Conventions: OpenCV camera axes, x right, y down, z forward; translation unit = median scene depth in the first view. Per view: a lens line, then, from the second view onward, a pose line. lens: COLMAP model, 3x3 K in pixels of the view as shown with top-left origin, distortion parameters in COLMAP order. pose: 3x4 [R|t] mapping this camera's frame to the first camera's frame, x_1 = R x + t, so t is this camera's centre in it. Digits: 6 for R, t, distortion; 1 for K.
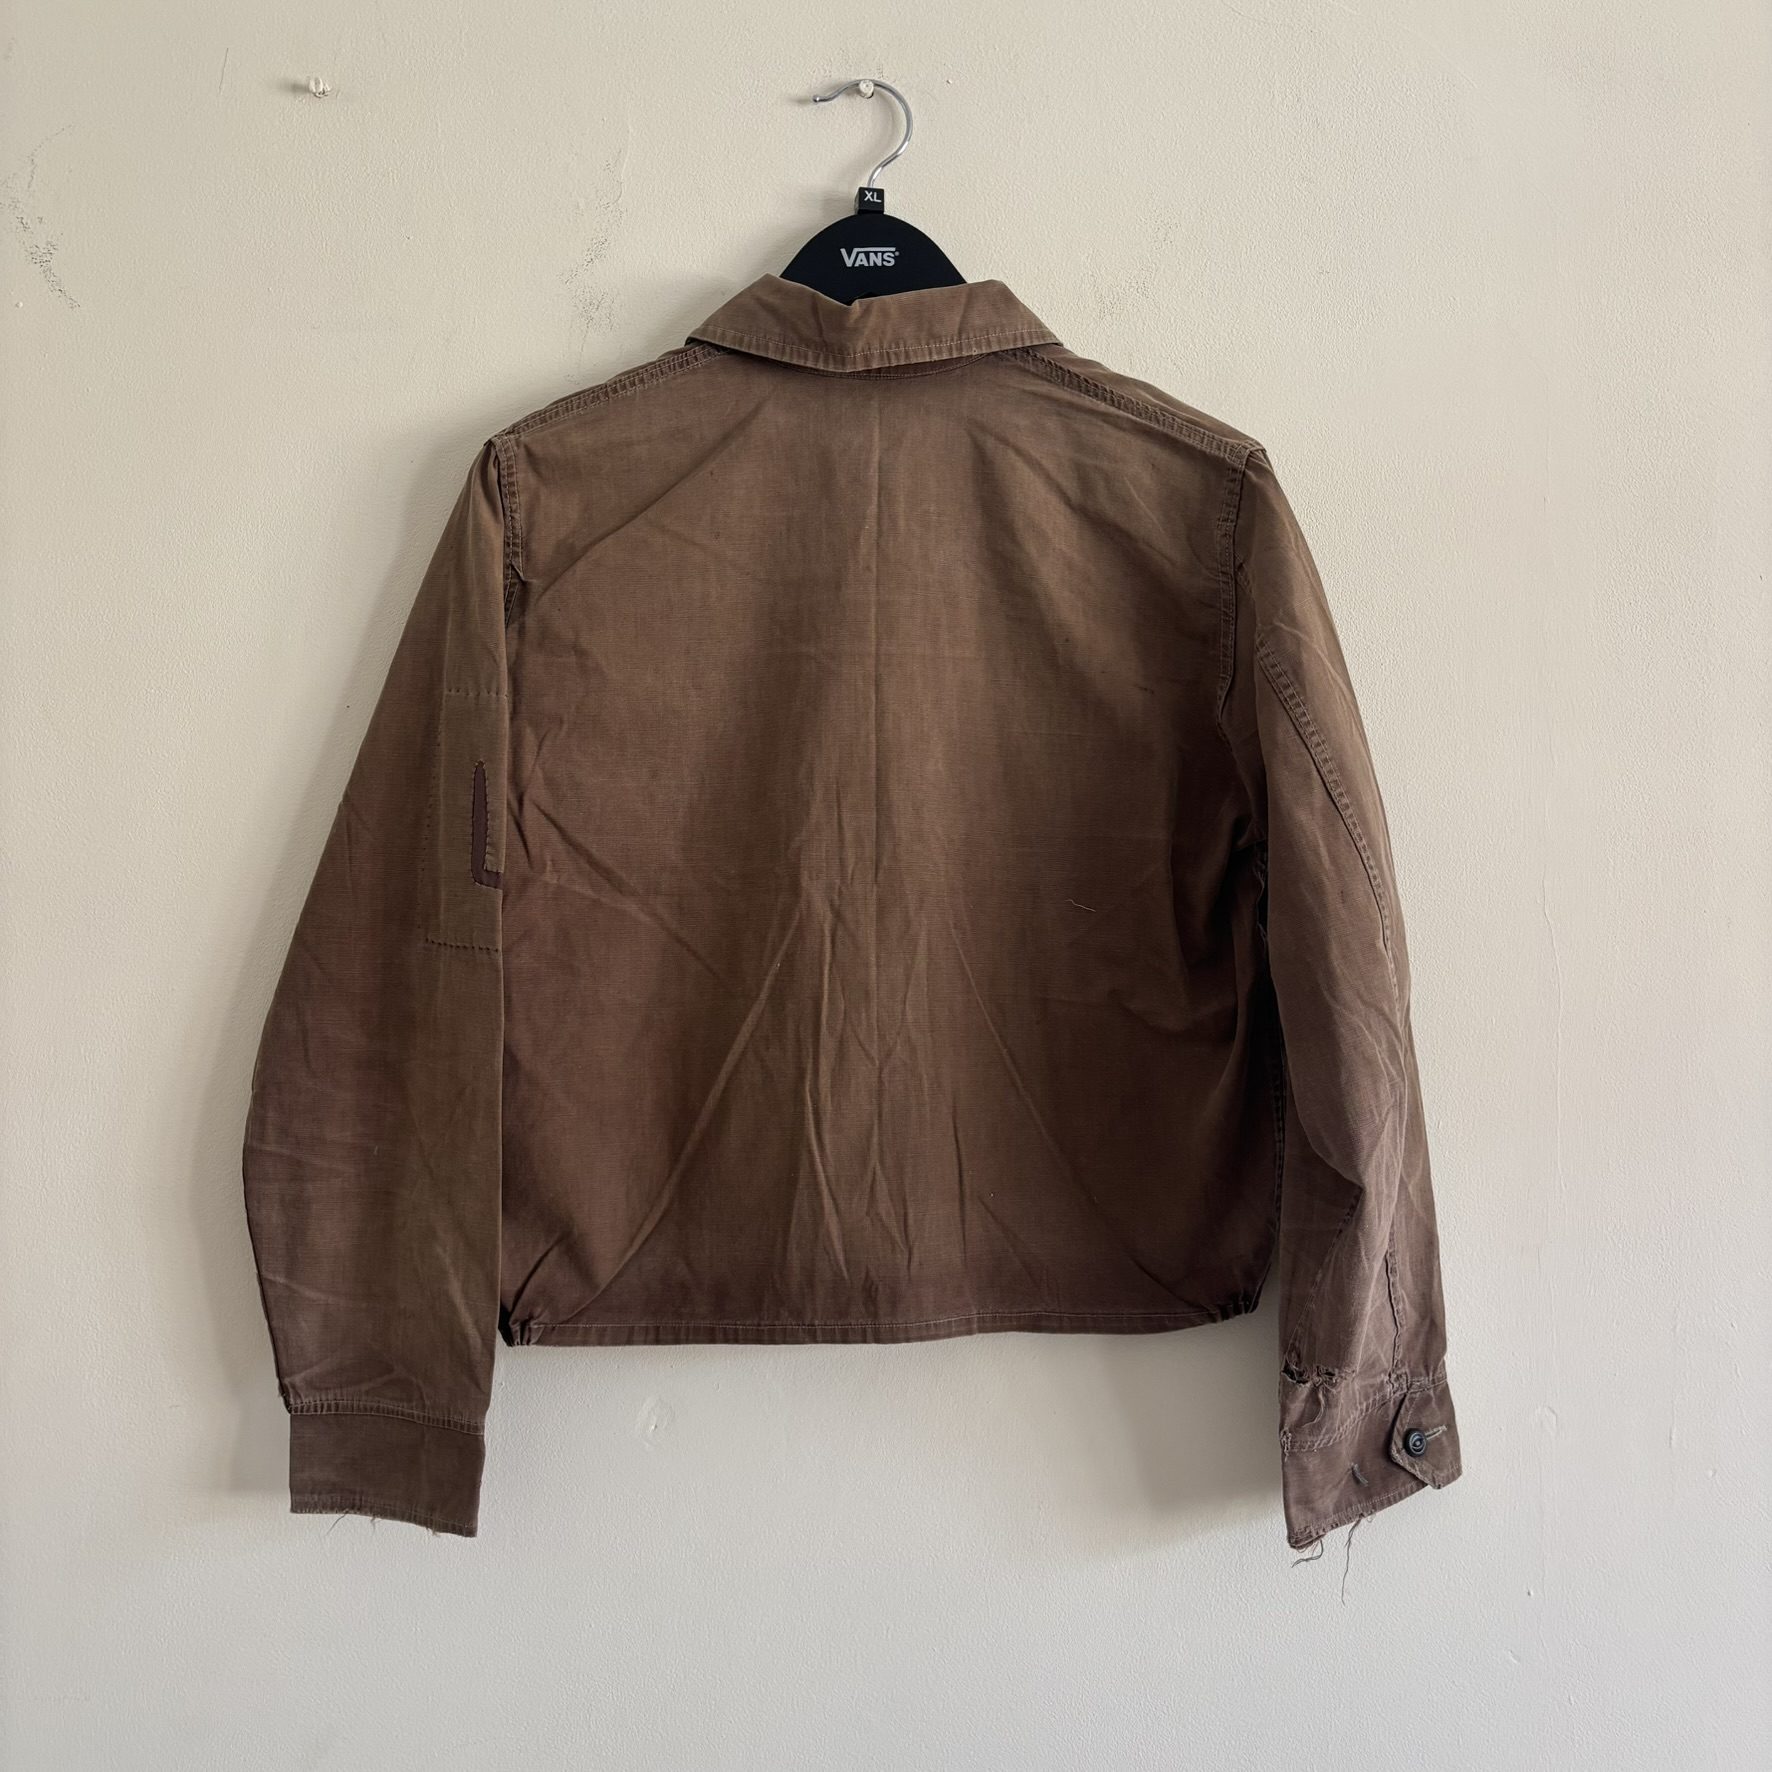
lens RADIAL K [[1715.7, 0, 894.8], [0, 1715.7, 892.5], [0, 0, 1]] dist [0.111698, -0.201767]
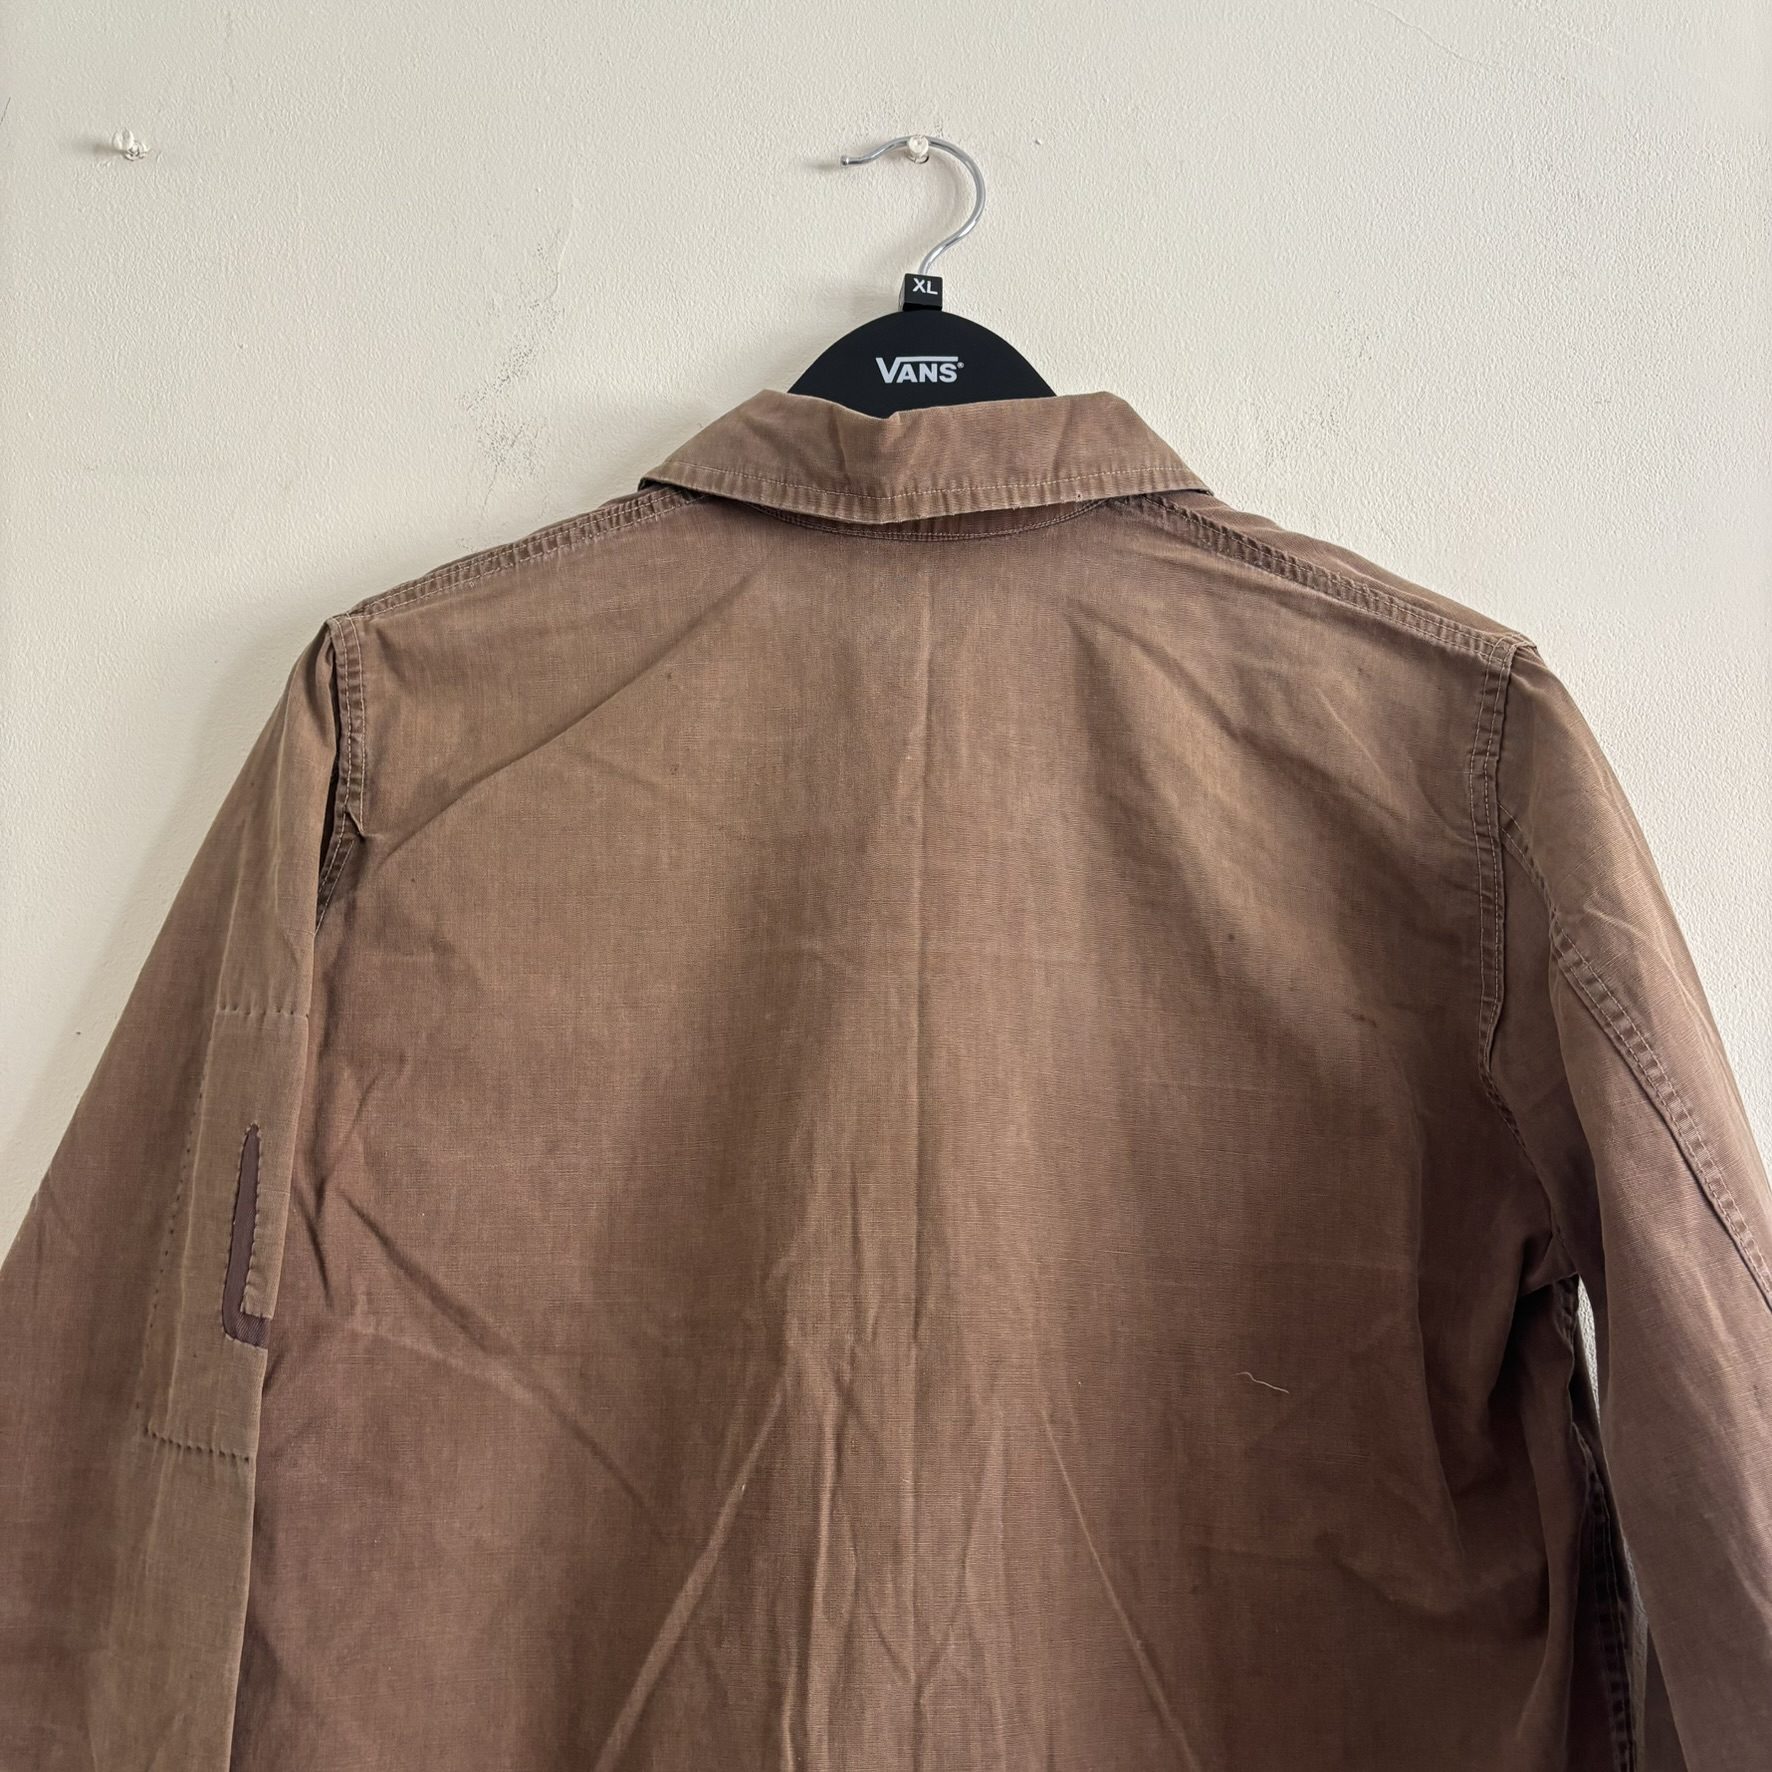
lens RADIAL K [[1715.7, 0, 894.8], [0, 1715.7, 892.5], [0, 0, 1]] dist [0.111698, -0.201767]
pose [[0.999237, 0.008687, -0.038078, 0.003103], [-0.016138, 0.979661, -0.200011, -0.037044], [0.035566, 0.200473, 0.979053, 0.392569]]
